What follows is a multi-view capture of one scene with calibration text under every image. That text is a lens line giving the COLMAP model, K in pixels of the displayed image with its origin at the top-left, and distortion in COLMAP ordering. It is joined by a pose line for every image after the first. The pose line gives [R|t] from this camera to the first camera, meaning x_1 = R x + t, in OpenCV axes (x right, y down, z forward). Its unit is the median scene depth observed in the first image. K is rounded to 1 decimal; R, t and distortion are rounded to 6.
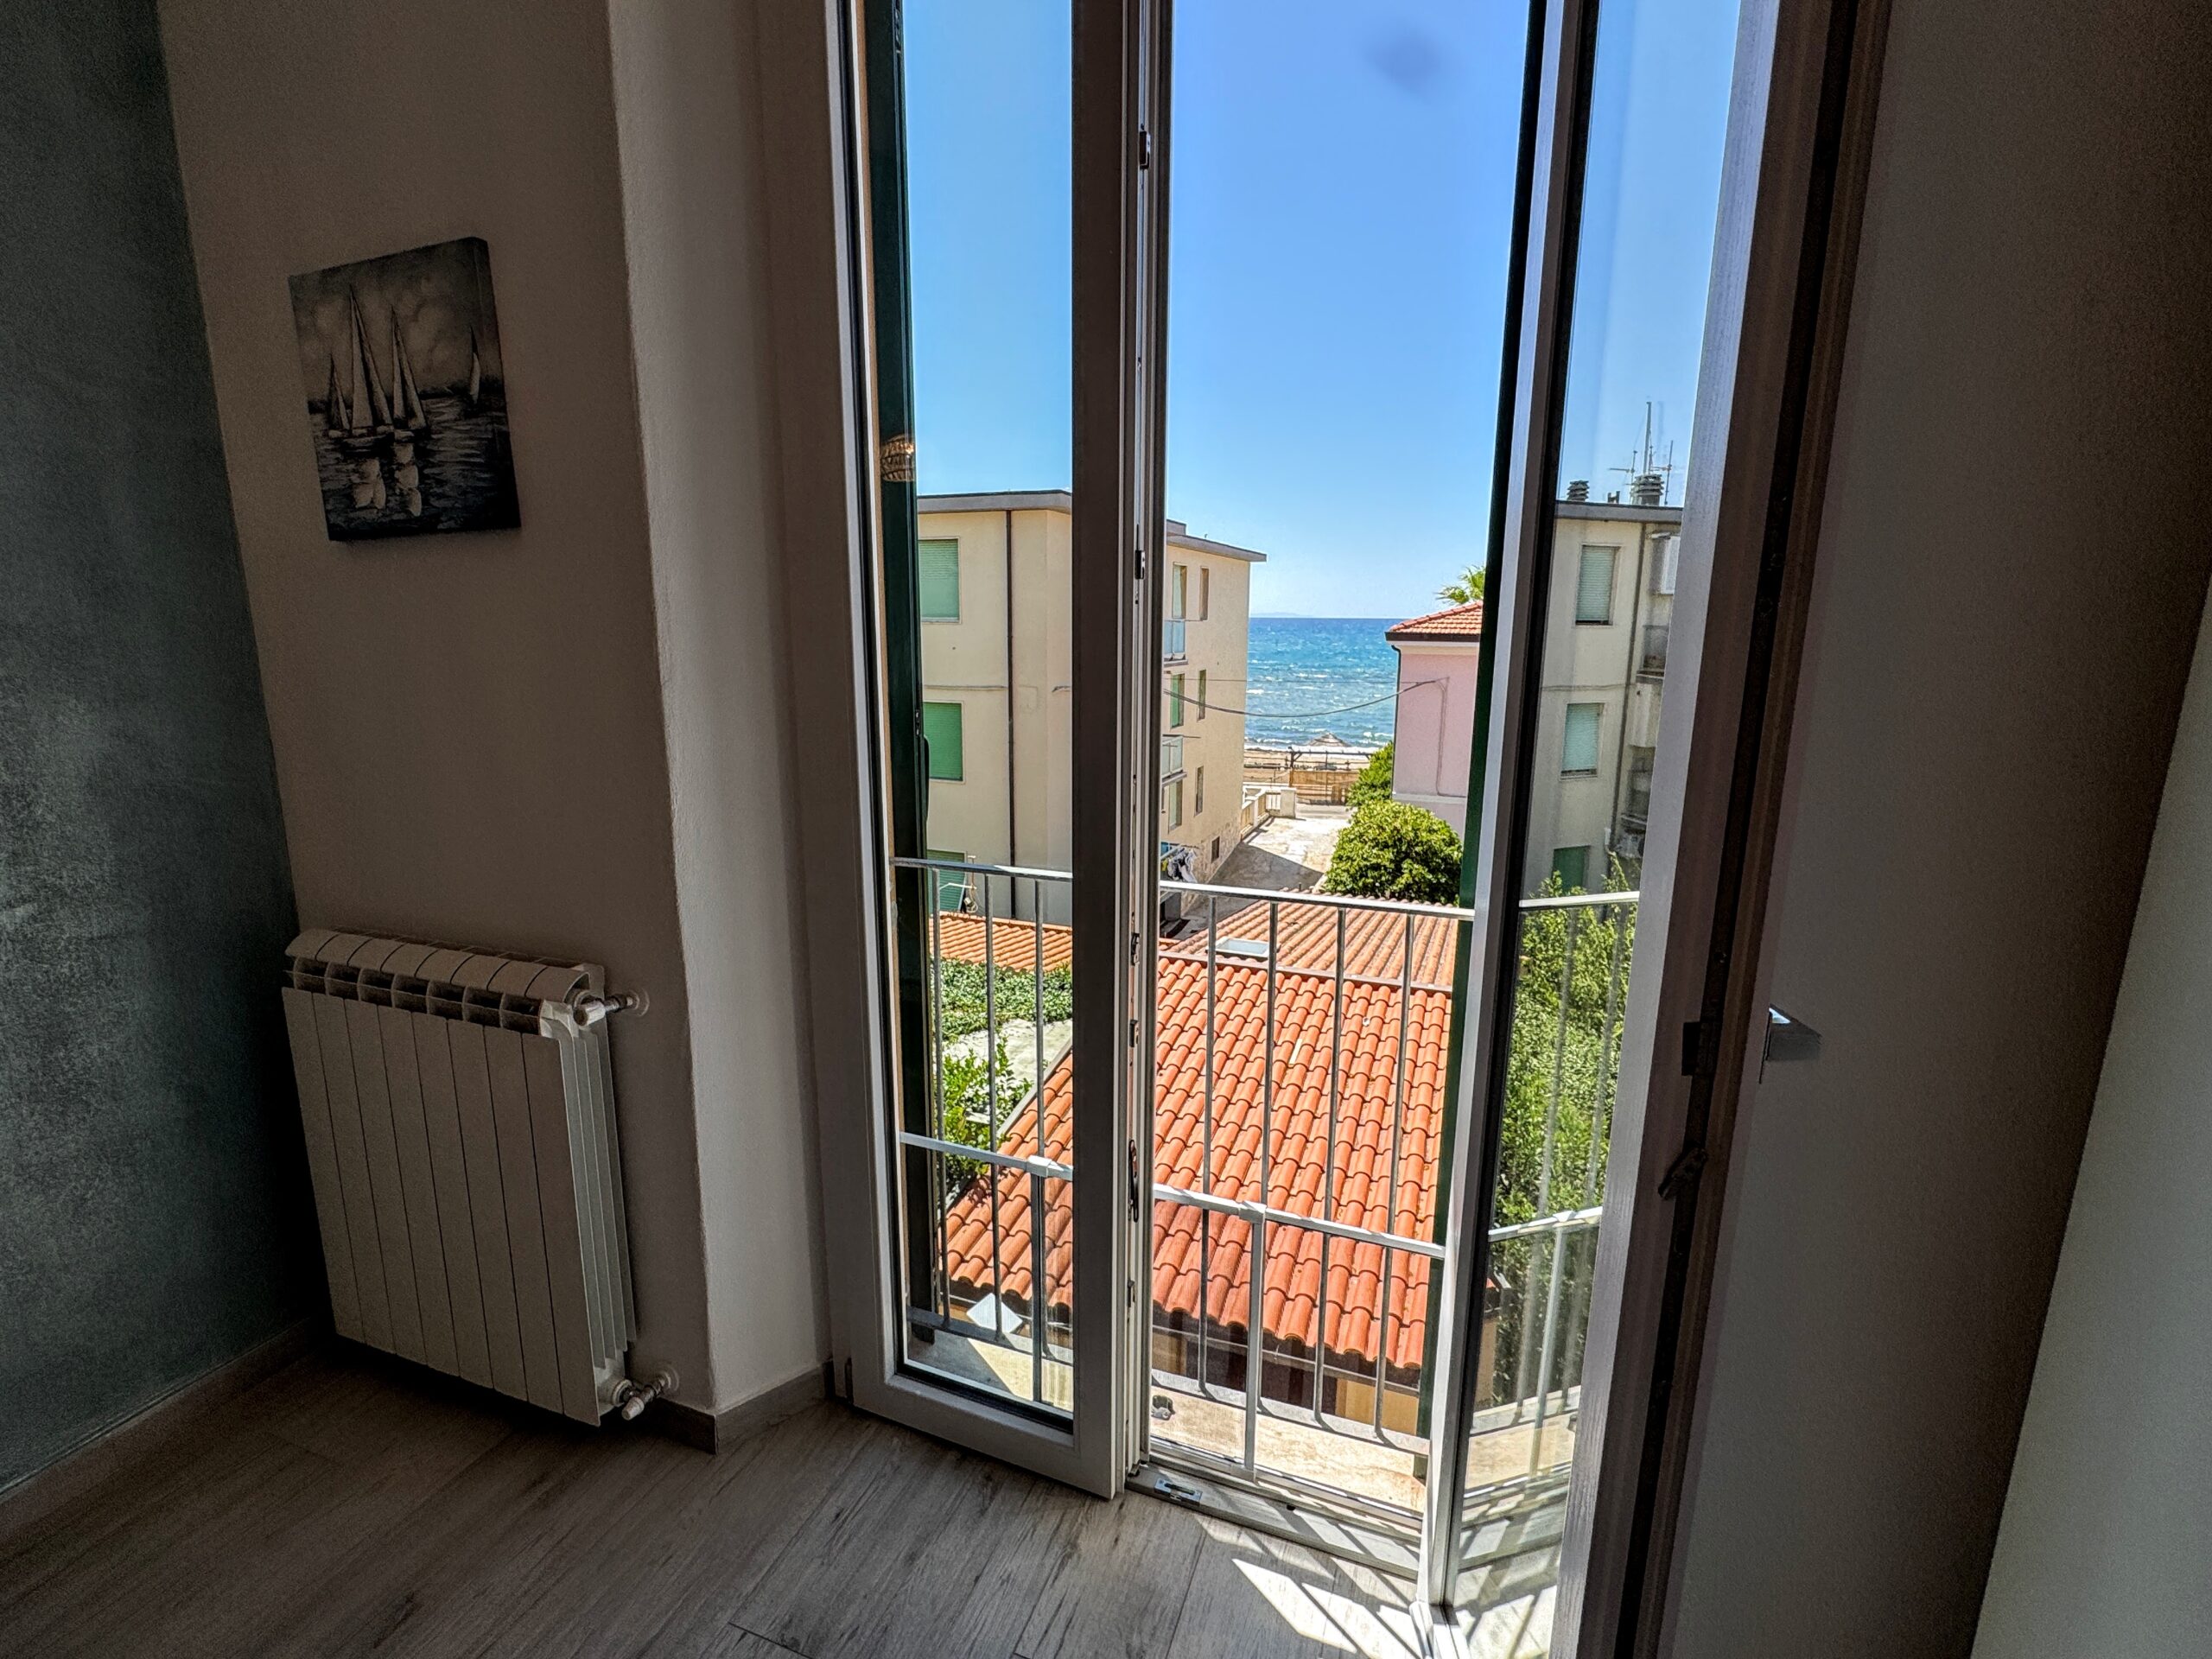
lens RADIAL K [[1045.4, 0, 1103.1], [0, 1045.4, 826.5], [0, 0, 1]] dist [-0.001202, 0.000027]
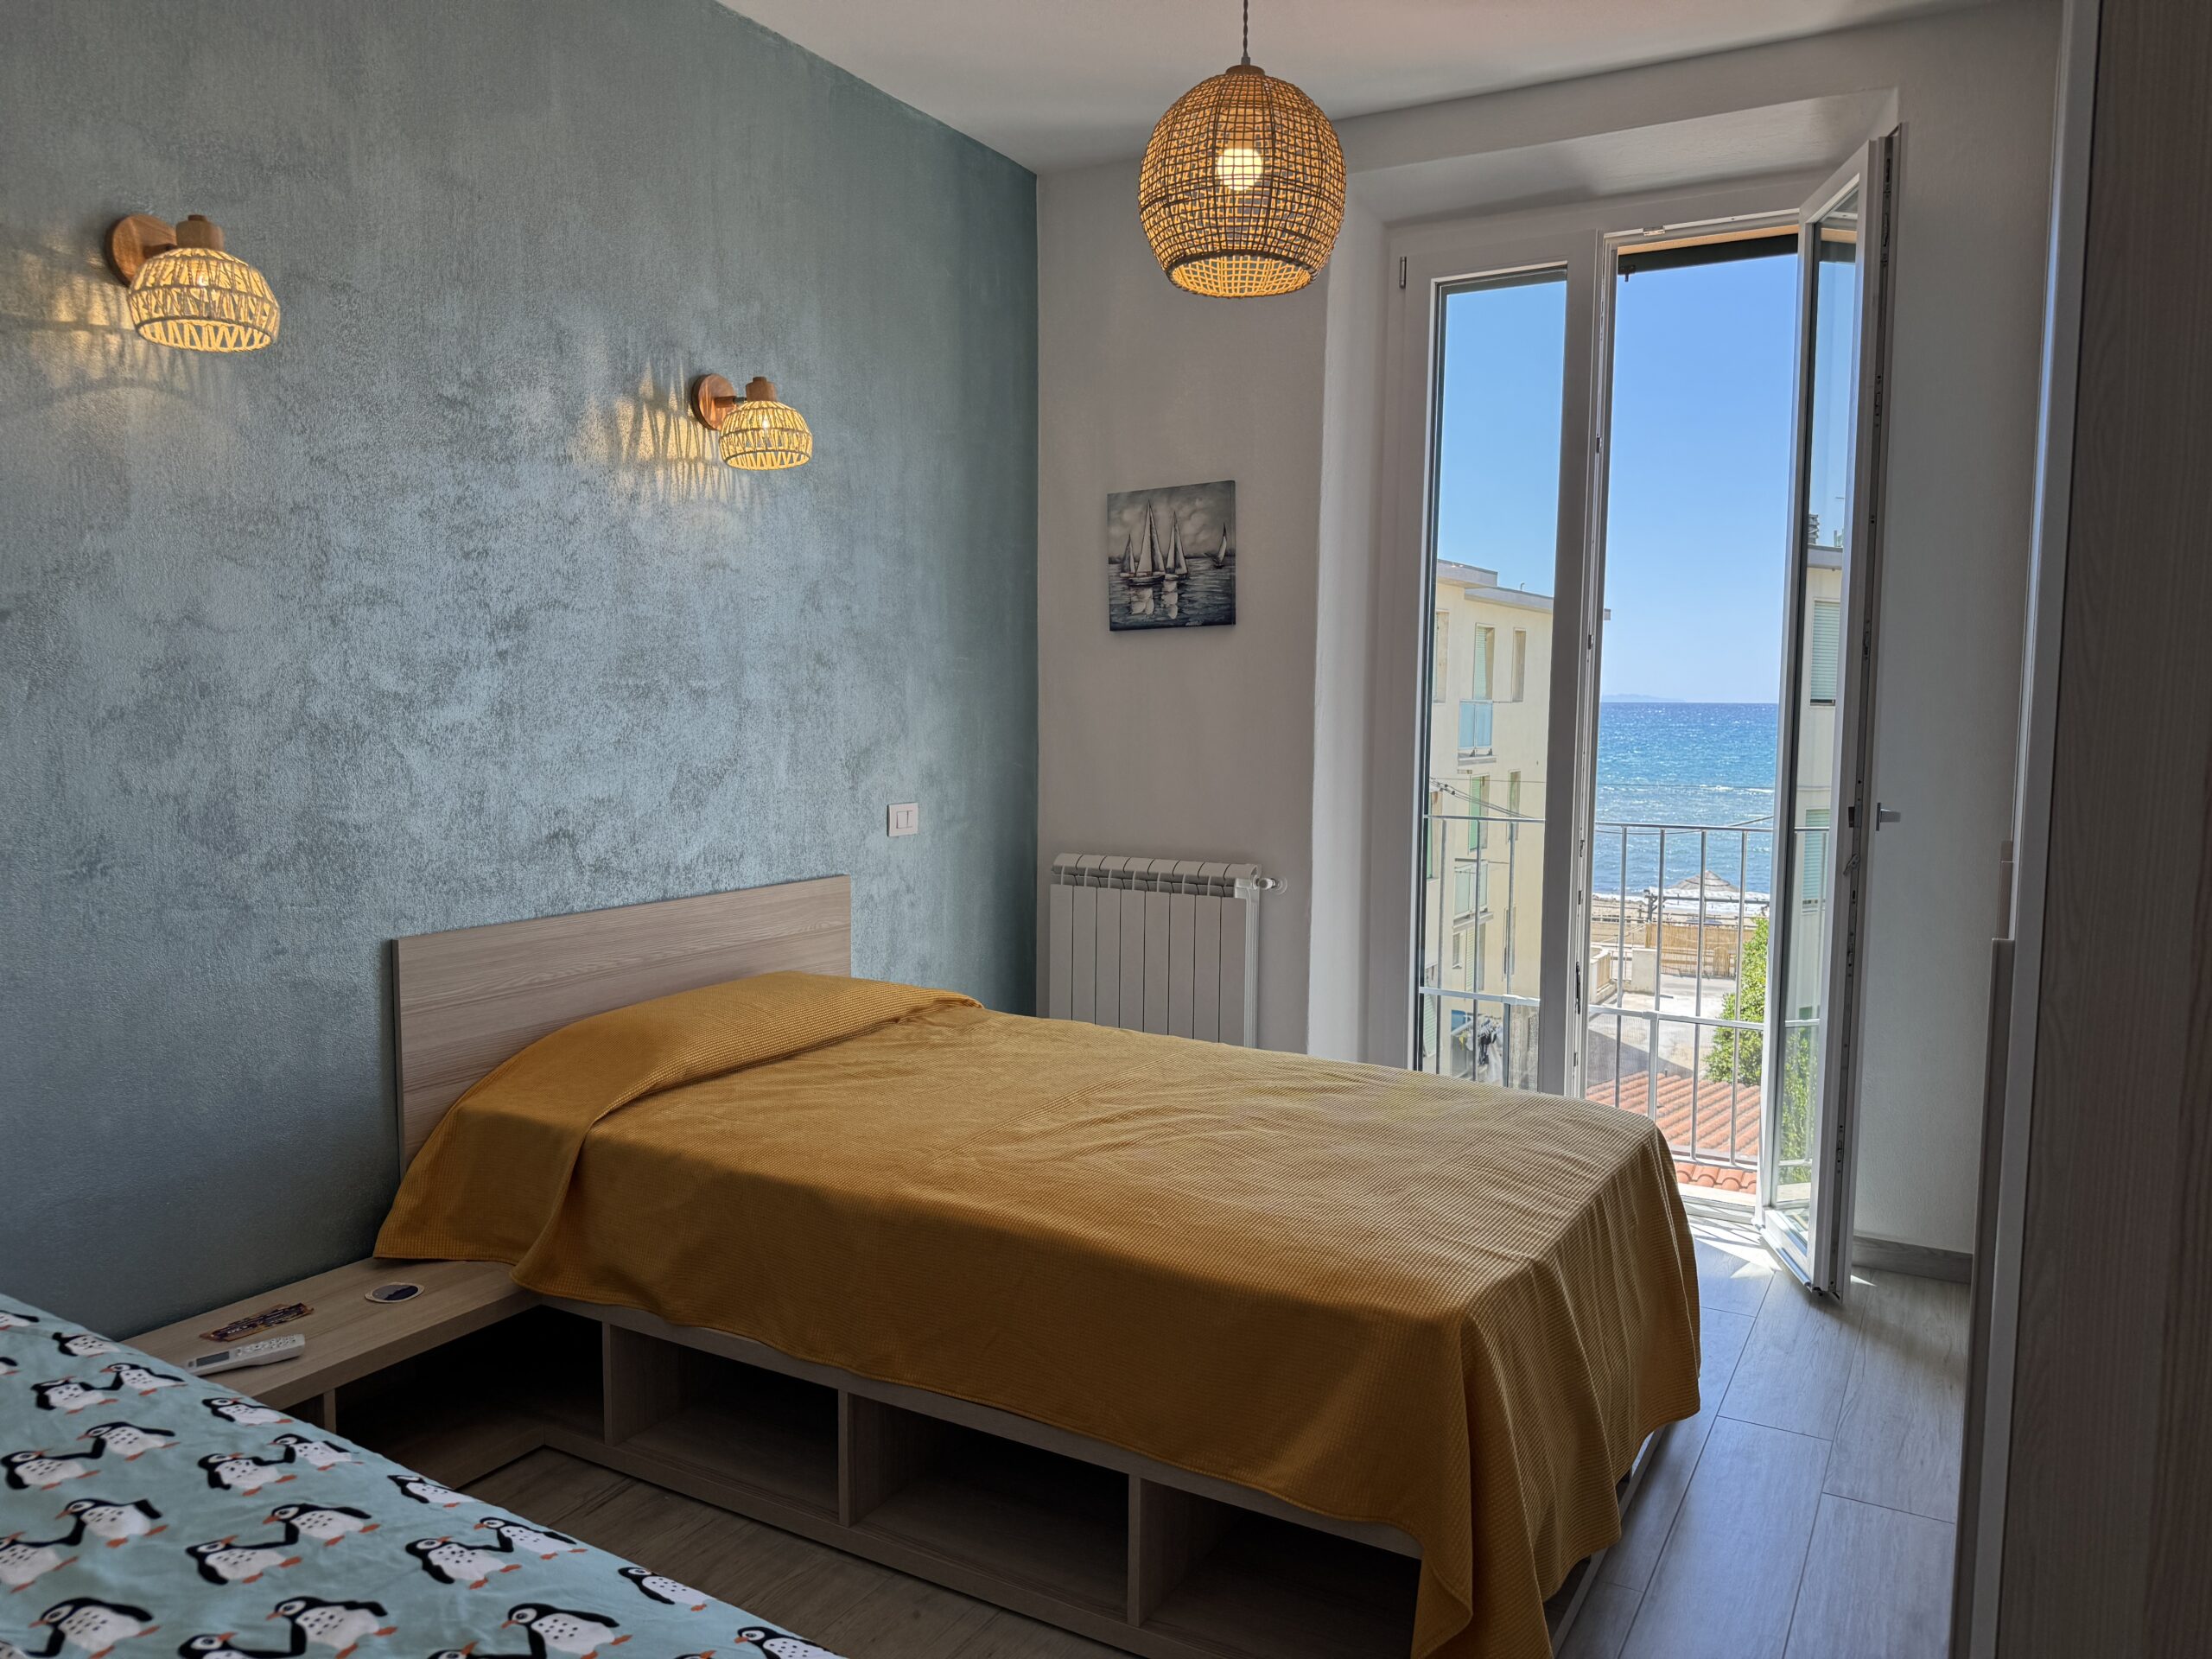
lens RADIAL K [[1559.0, 0, 1108.3], [0, 1559.0, 834.3], [0, 0, 1]] dist [0.179871, -0.366435]
pose [[0.988536, 0.018289, -0.149874, -0.033763], [-0.035041, 0.993324, -0.109909, 0.038437], [0.146863, 0.113901, 0.982577, -0.166837]]
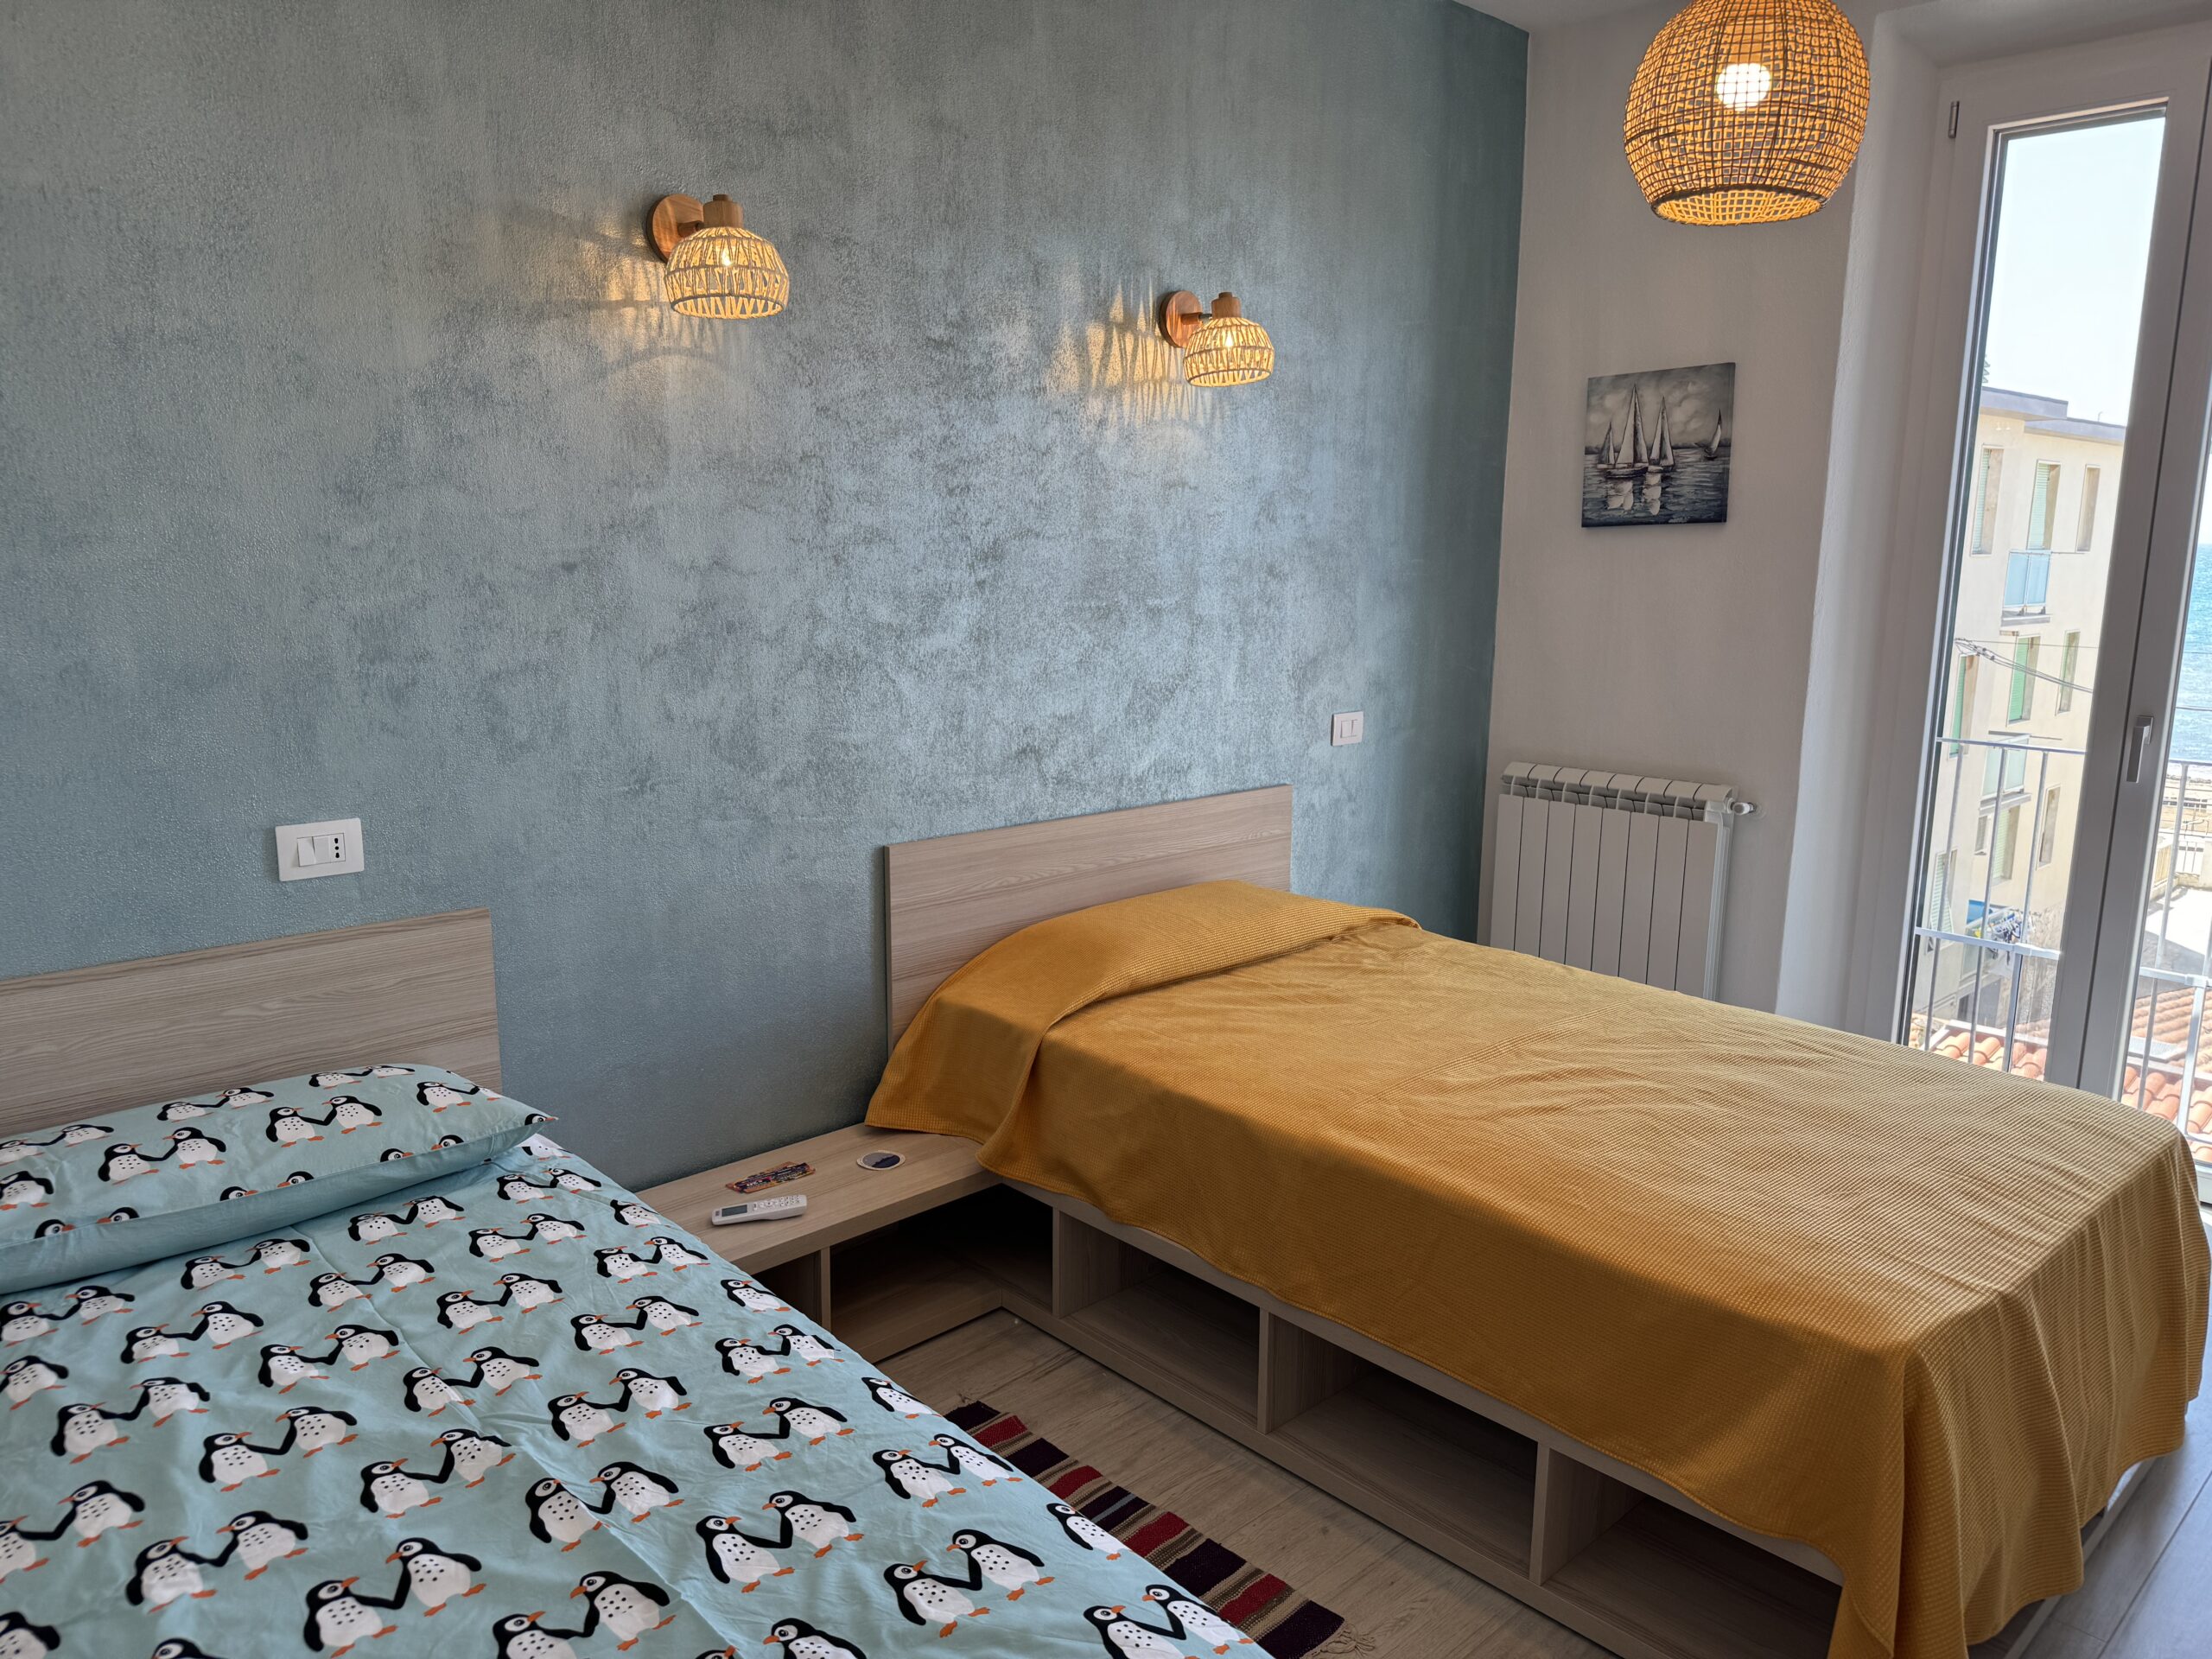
lens RADIAL K [[1559.0, 0, 1108.3], [0, 1559.0, 834.3], [0, 0, 1]] dist [0.179871, -0.366435]
pose [[0.903655, 0.085572, -0.419624, -0.031848], [-0.090905, 0.995833, 0.007313, 0.028083], [0.418501, 0.031537, 0.907668, -0.168752]]
